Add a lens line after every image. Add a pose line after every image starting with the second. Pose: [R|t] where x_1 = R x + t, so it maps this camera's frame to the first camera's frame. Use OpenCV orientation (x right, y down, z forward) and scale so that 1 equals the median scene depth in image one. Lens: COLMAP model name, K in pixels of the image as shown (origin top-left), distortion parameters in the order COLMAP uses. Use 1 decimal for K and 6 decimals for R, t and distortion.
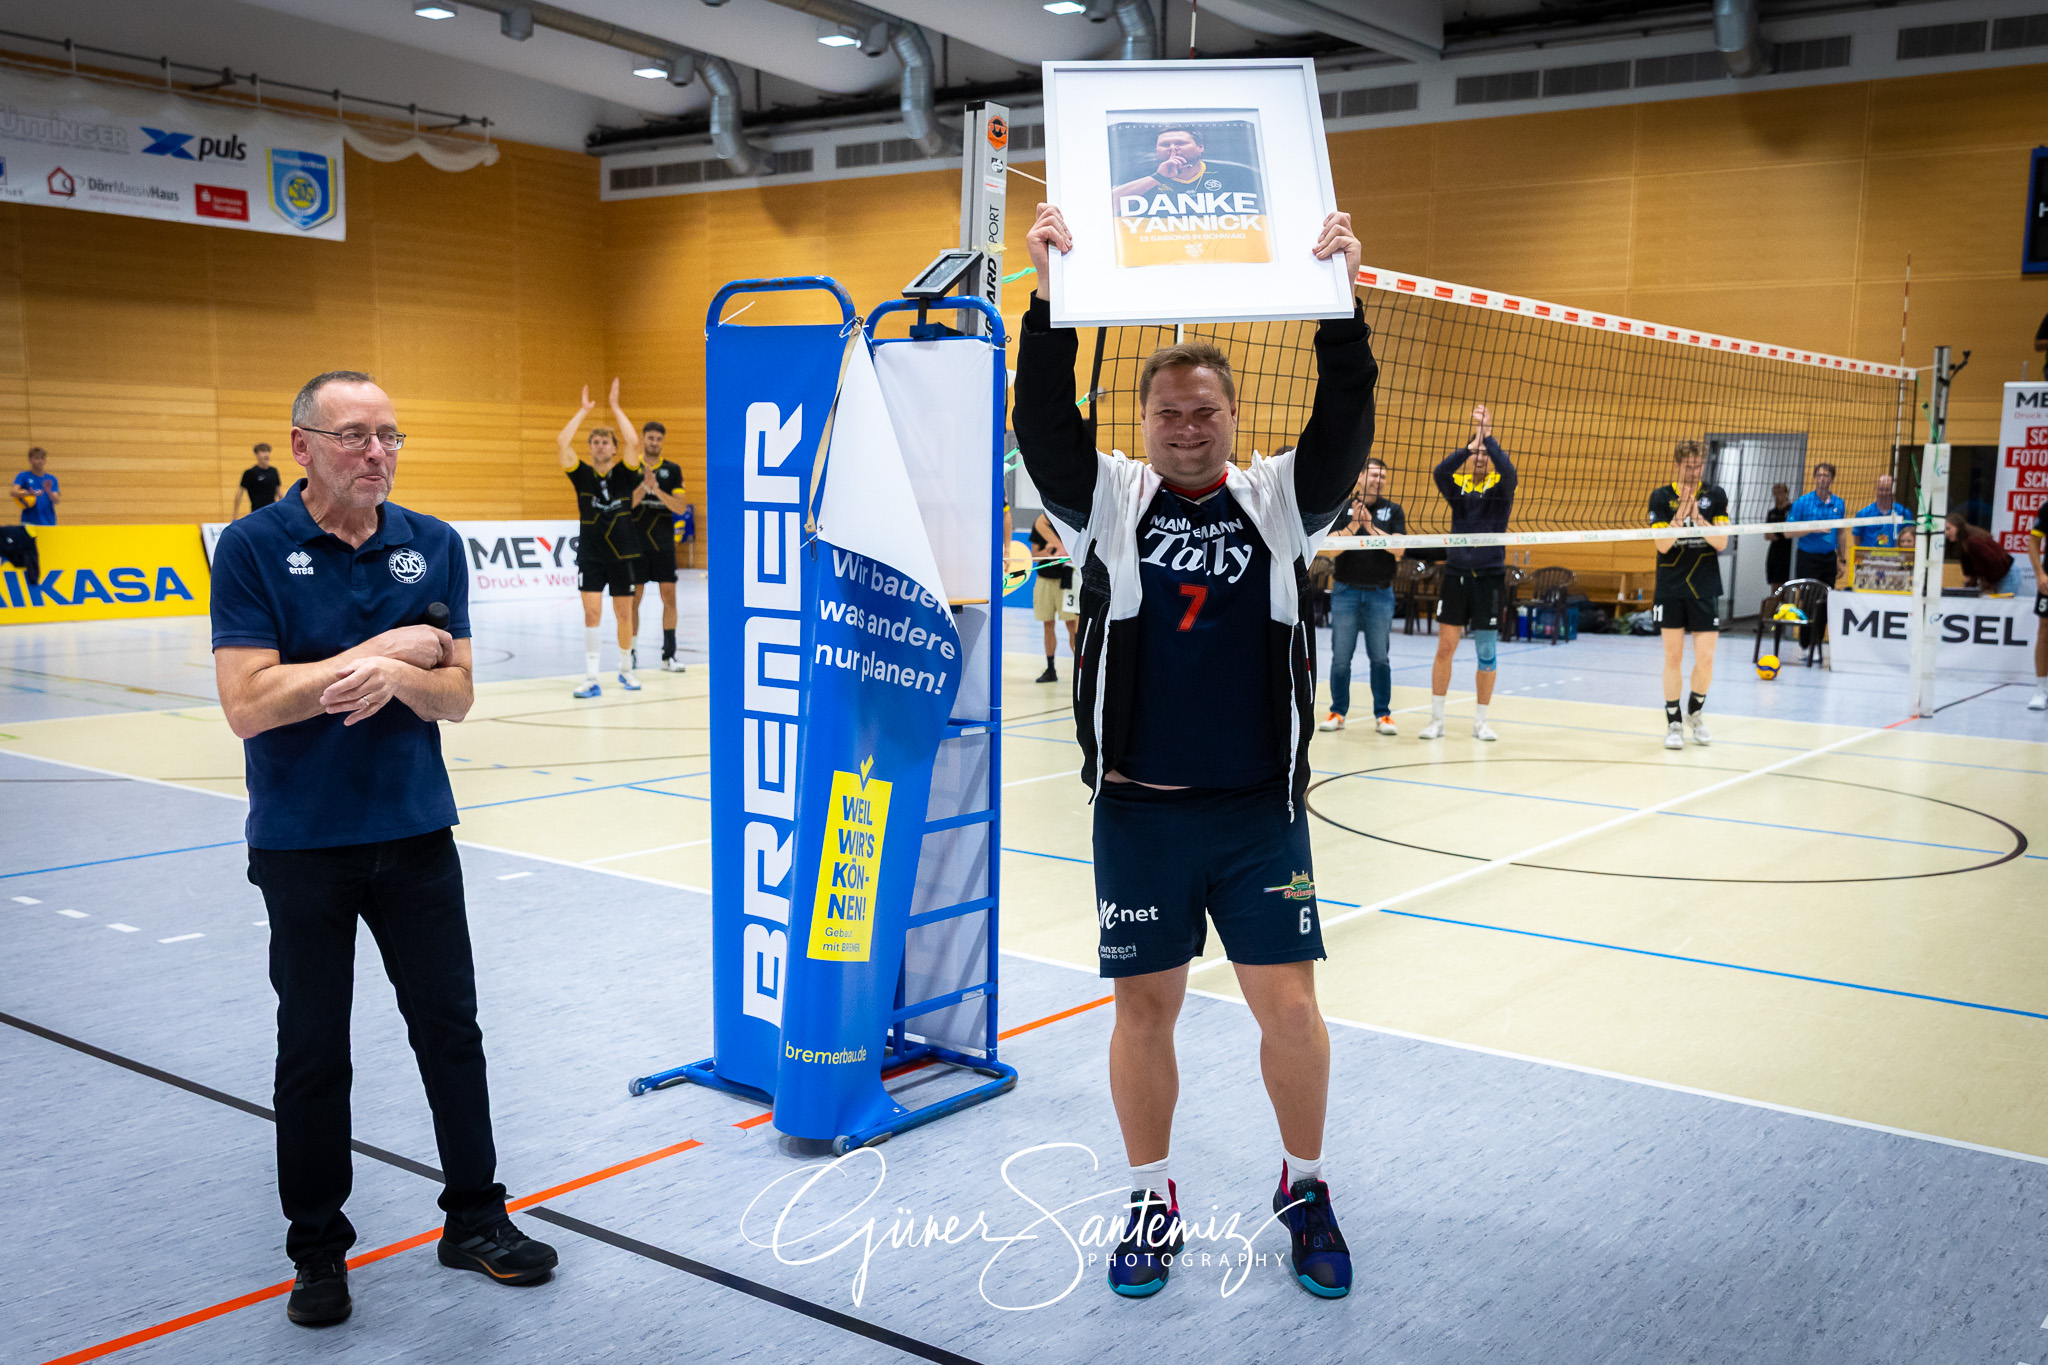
lens RADIAL K [[1967.3, 0, 1027.7], [0, 1967.3, 761.2], [0, 0, 1]] dist [0.015701, 0.019963]
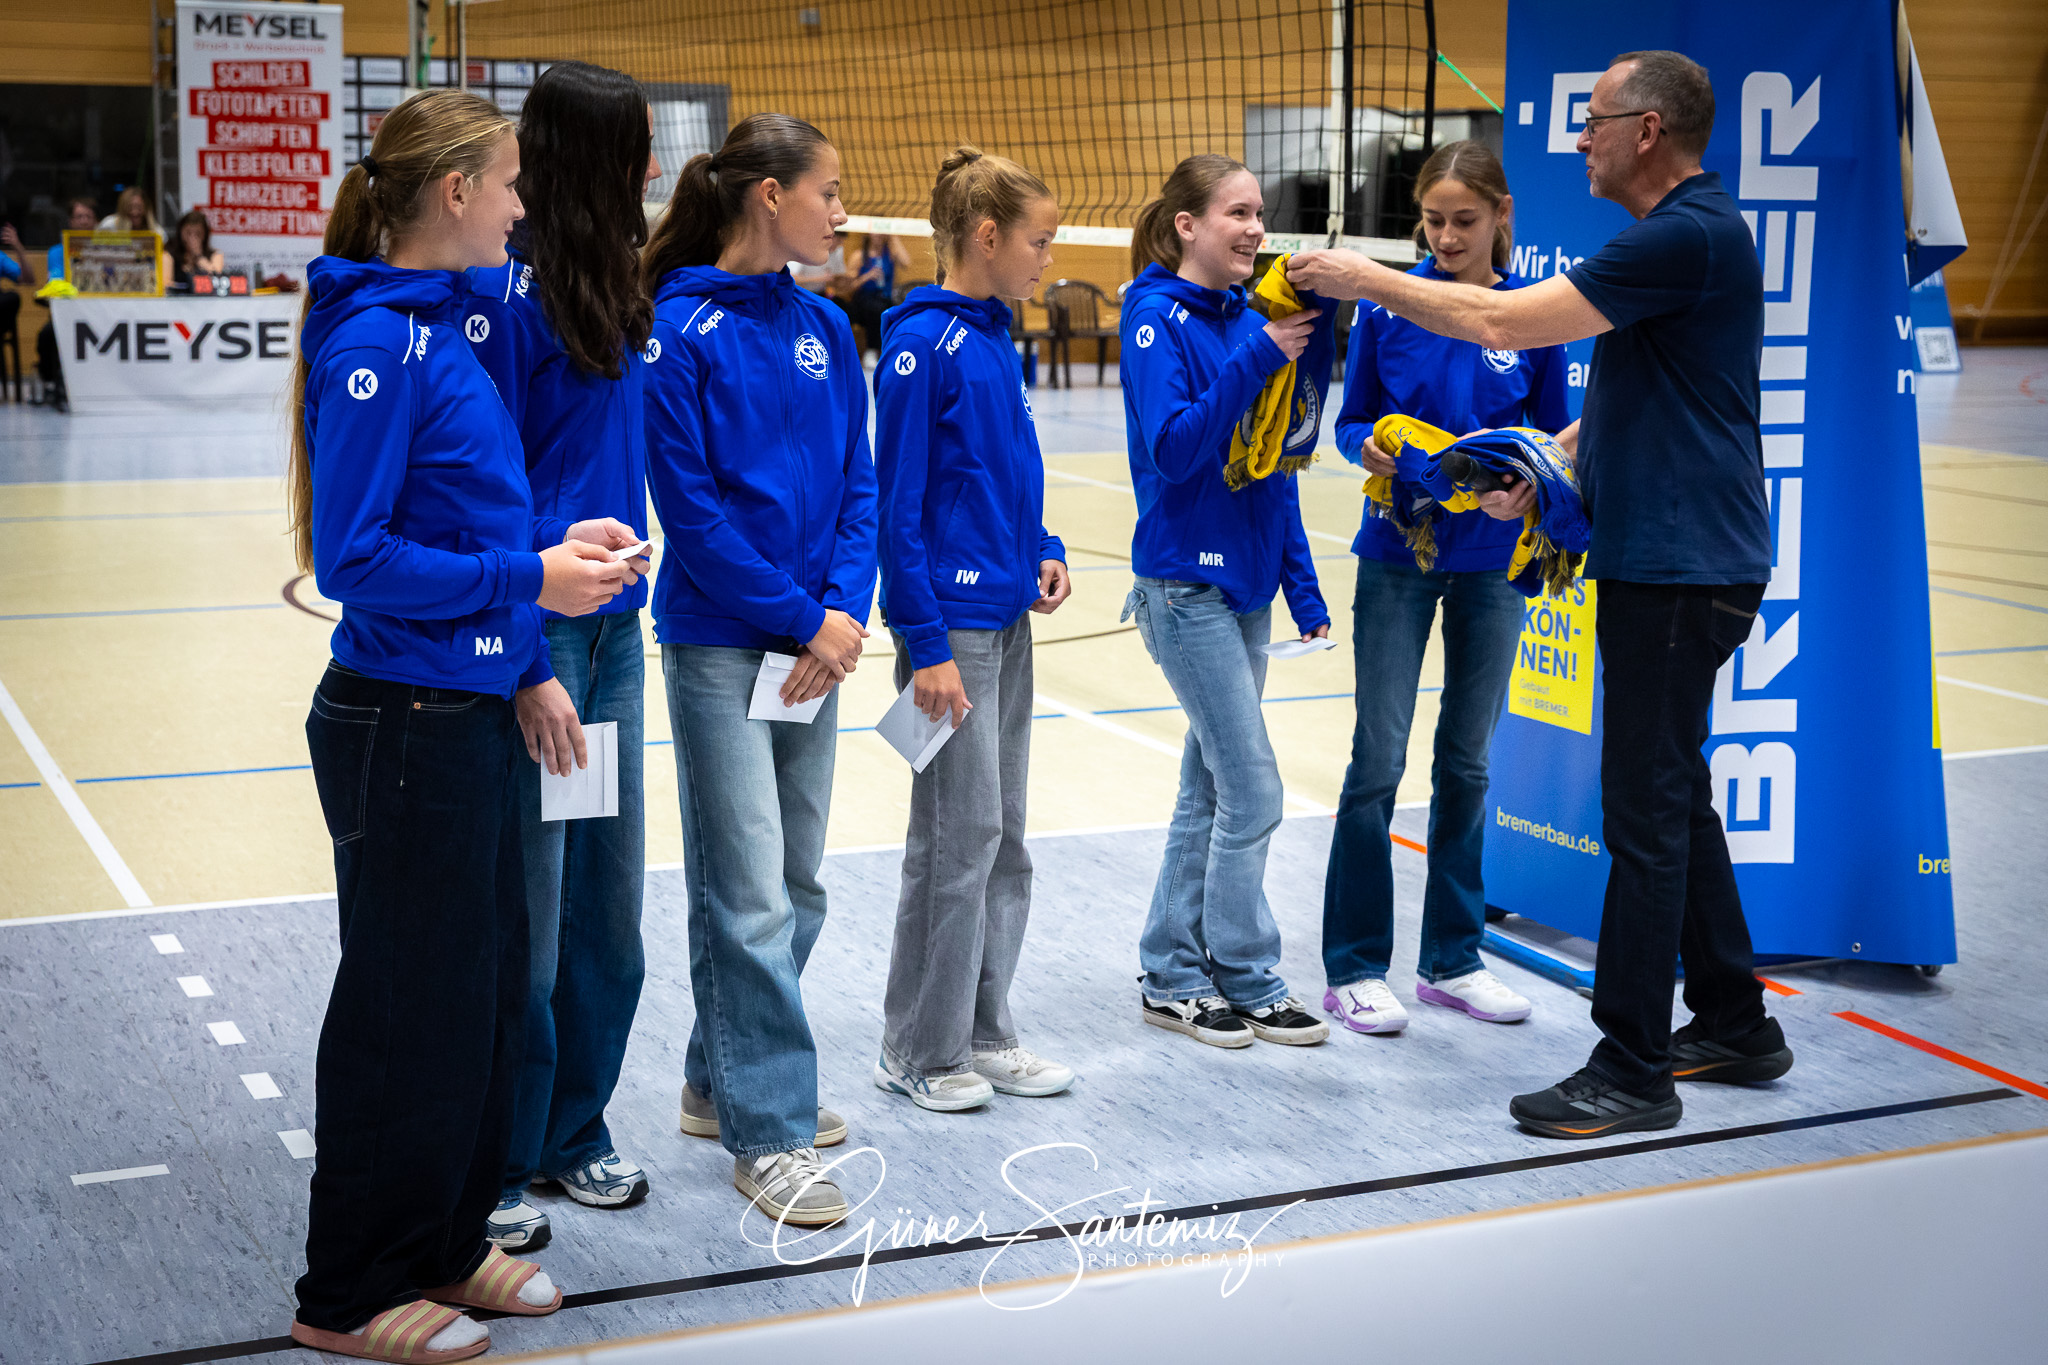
lens RADIAL K [[3118.2, 0, 1024.0], [0, 3118.2, 682.5], [0, 0, 1]] dist [-0.007480, 0.025571]
pose [[0.484955, -0.155344, 0.860631, -0.379162], [0.122392, 0.986468, 0.109091, -0.031331], [-0.865932, 0.052430, 0.497406, 0.178948]]
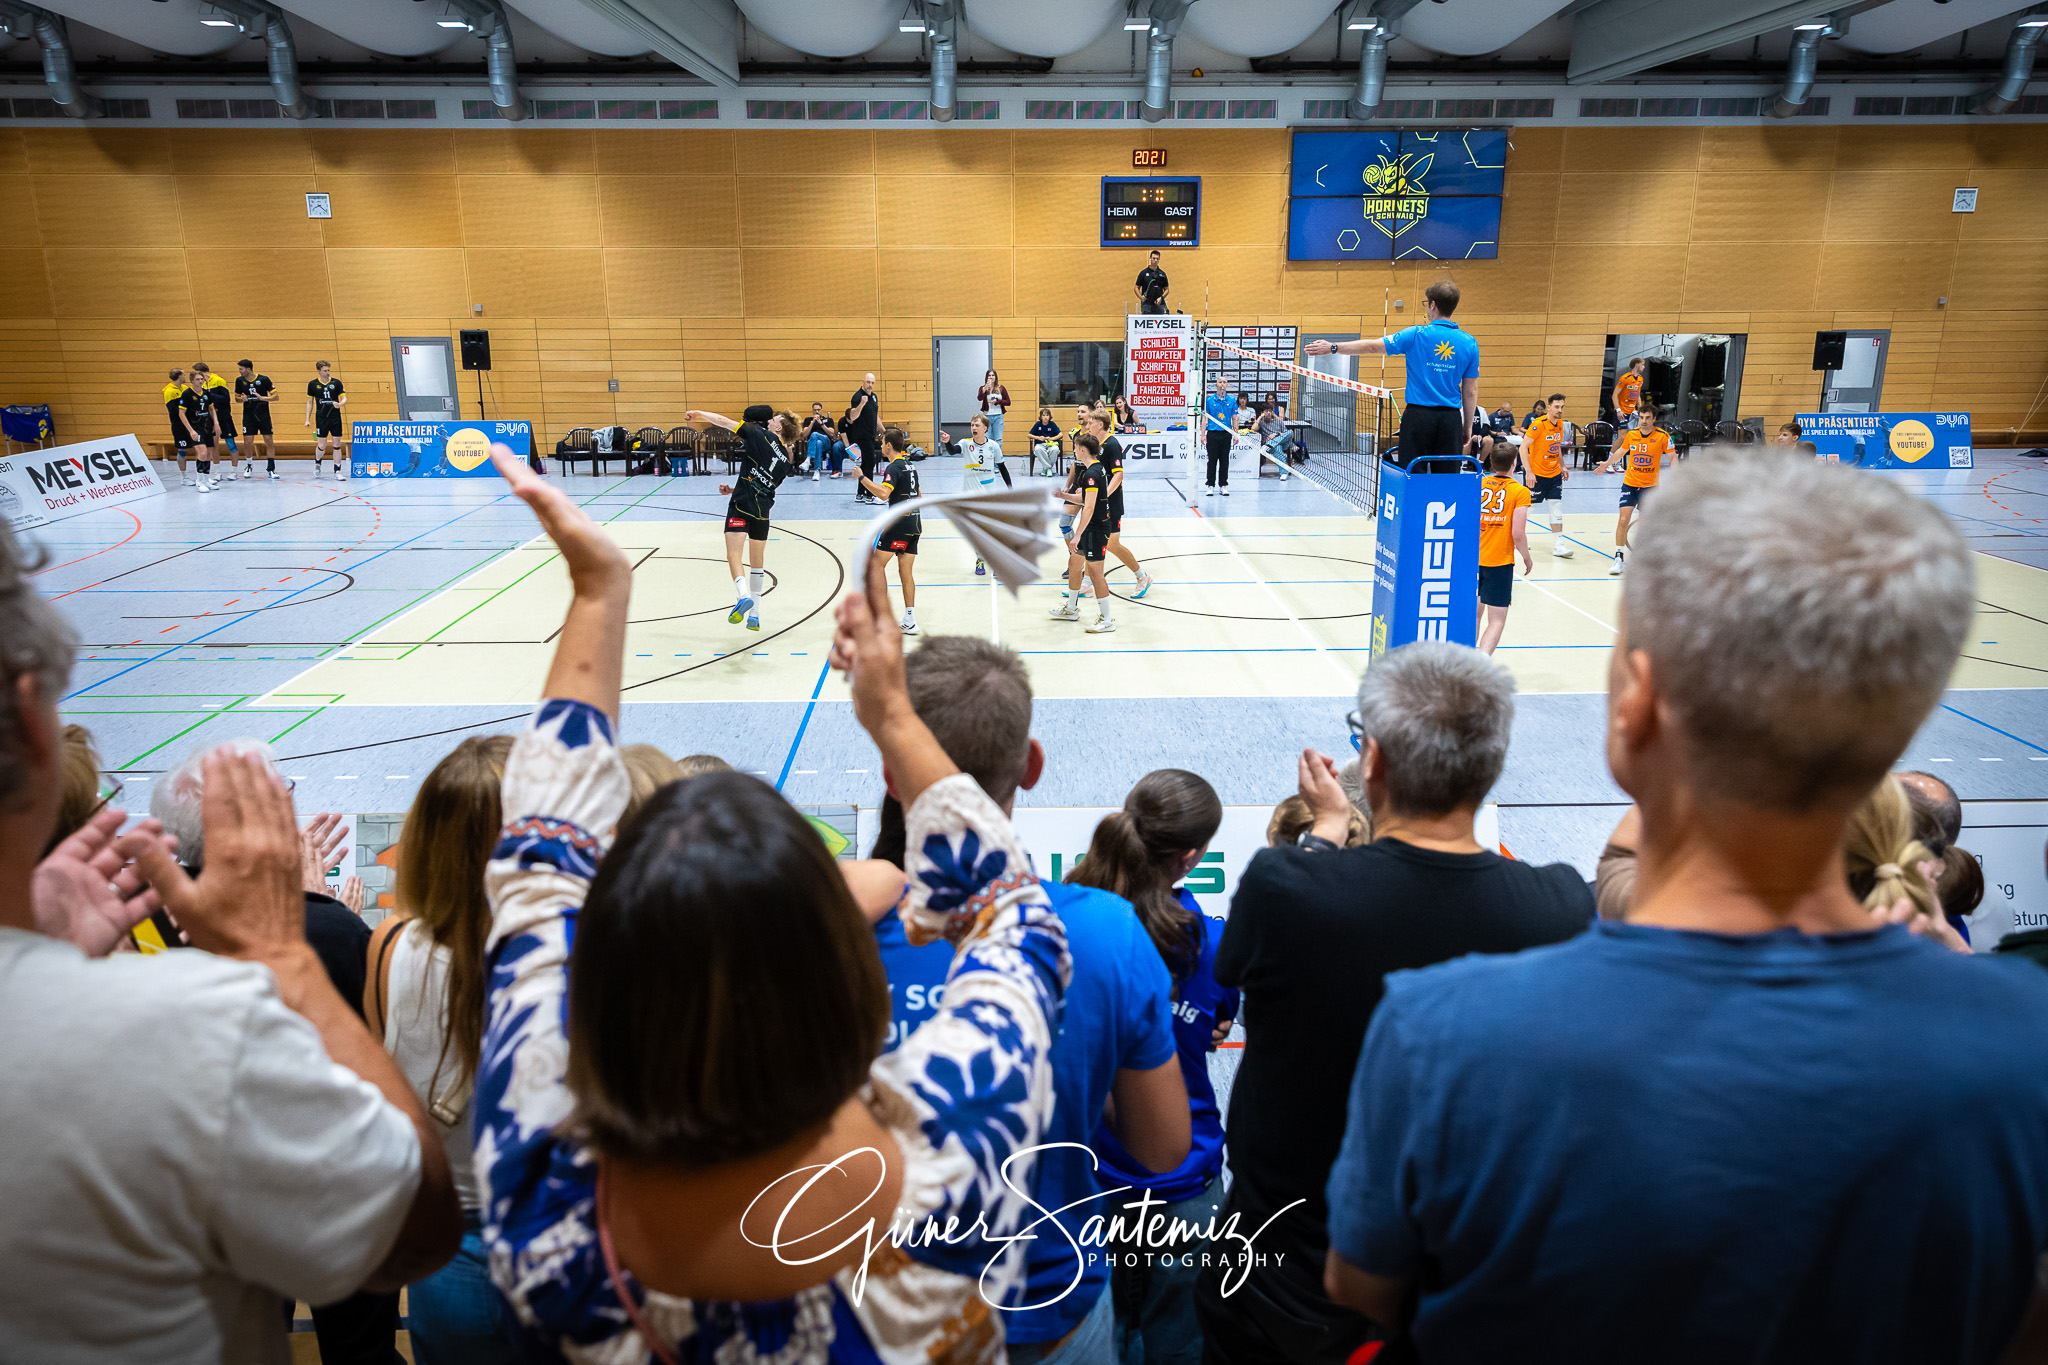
lens RADIAL K [[1494.6, 0, 976.2], [0, 1494.6, 678.2], [0, 0, 1]] dist [-0.001980, 0.001938]
pose [[0.797866, -0.180750, 0.575100, -0.499071], [0.110292, 0.981657, 0.155515, -0.090397], [-0.592660, -0.060651, 0.803166, -0.070343]]
